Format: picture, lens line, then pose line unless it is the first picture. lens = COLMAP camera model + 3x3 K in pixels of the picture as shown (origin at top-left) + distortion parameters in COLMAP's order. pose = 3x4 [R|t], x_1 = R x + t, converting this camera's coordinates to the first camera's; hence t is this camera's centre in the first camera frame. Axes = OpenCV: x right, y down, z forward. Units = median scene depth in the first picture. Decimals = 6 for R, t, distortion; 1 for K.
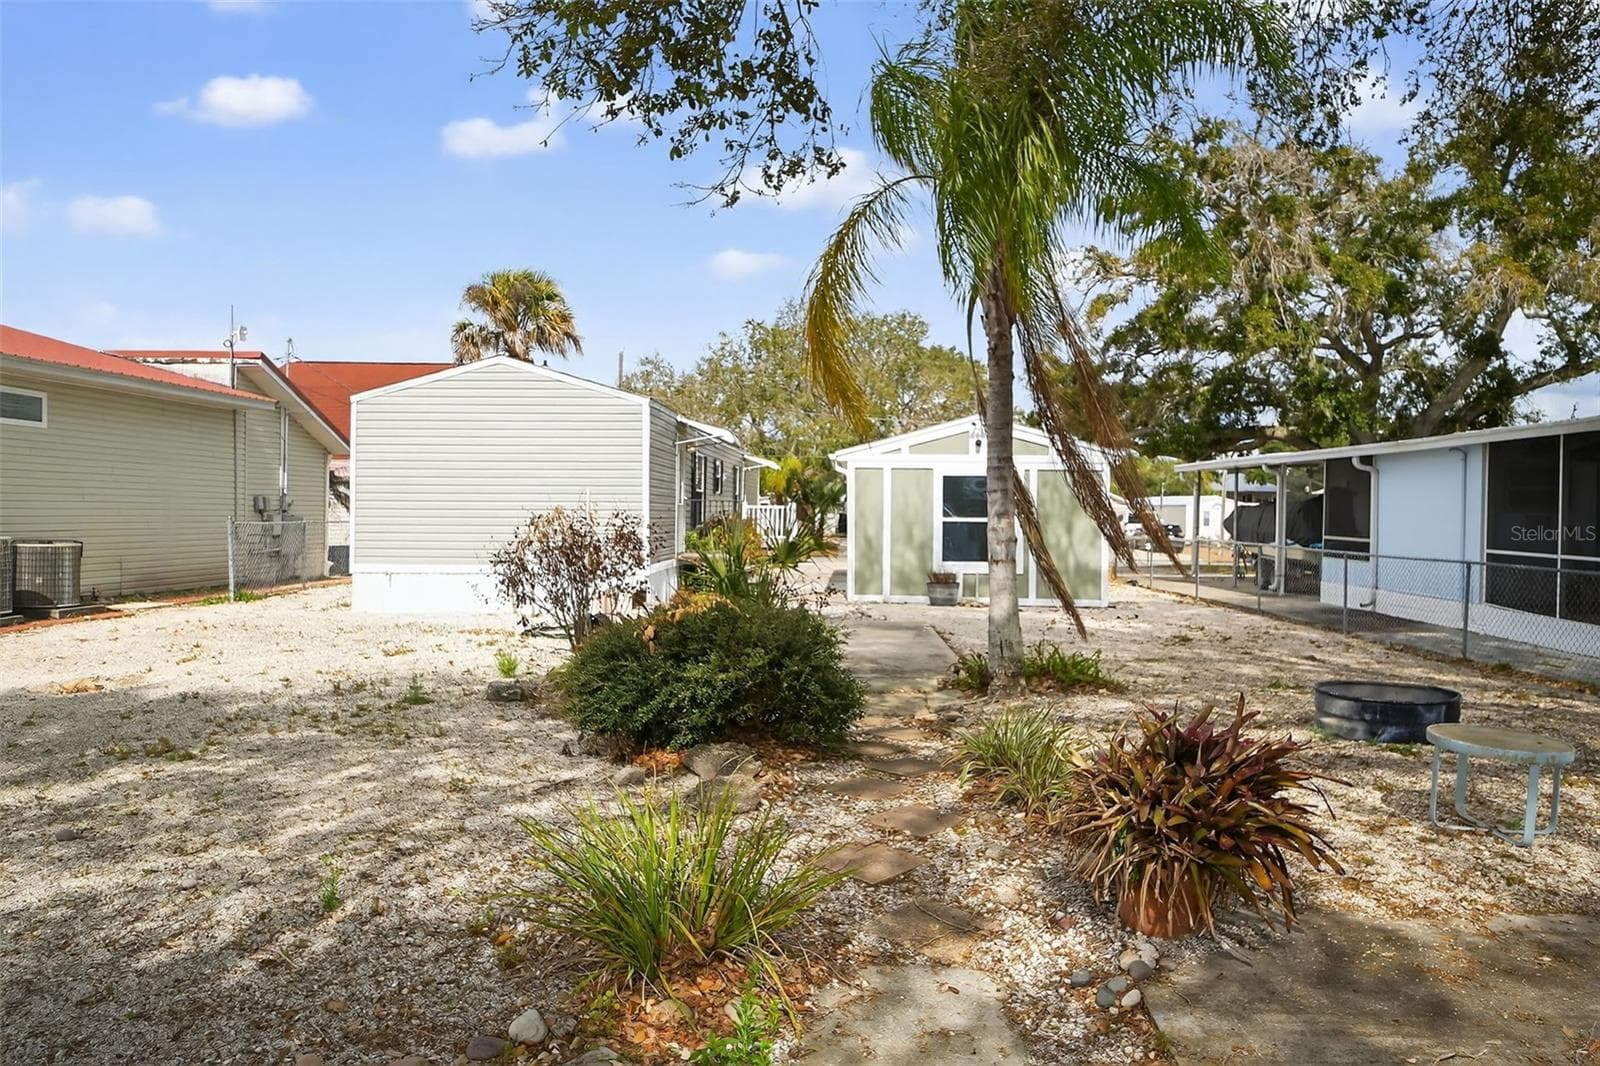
lens RADIAL K [[1135.3, 0, 812.6], [0, 1135.3, 515.1], [0, 0, 1]] dist [0.004210, 0.001378]
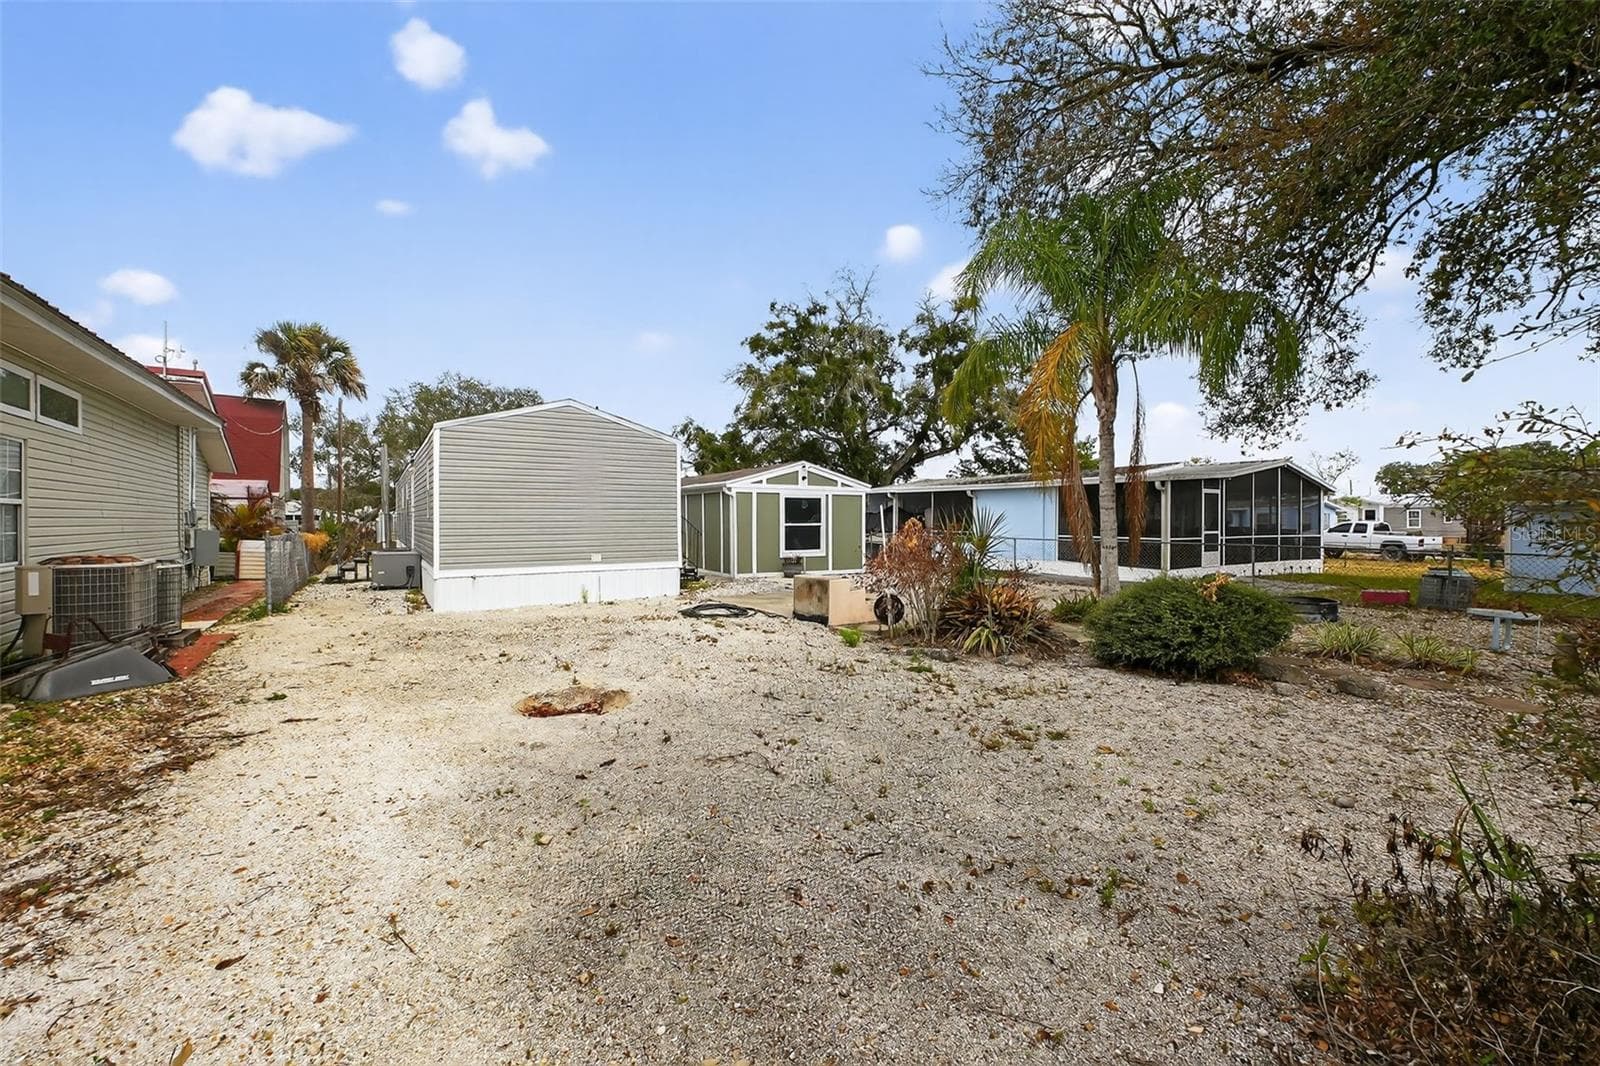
lens RADIAL K [[664.7, 0, 801.9], [0, 664.7, 517.9], [0, 0, 1]] dist [-0.017620, 0.005952]
pose [[0.817117, -0.007336, 0.576426, -0.468027], [0.009555, 0.999954, -0.000818, -0.005523], [-0.576393, 0.006176, 0.817149, 0.240677]]
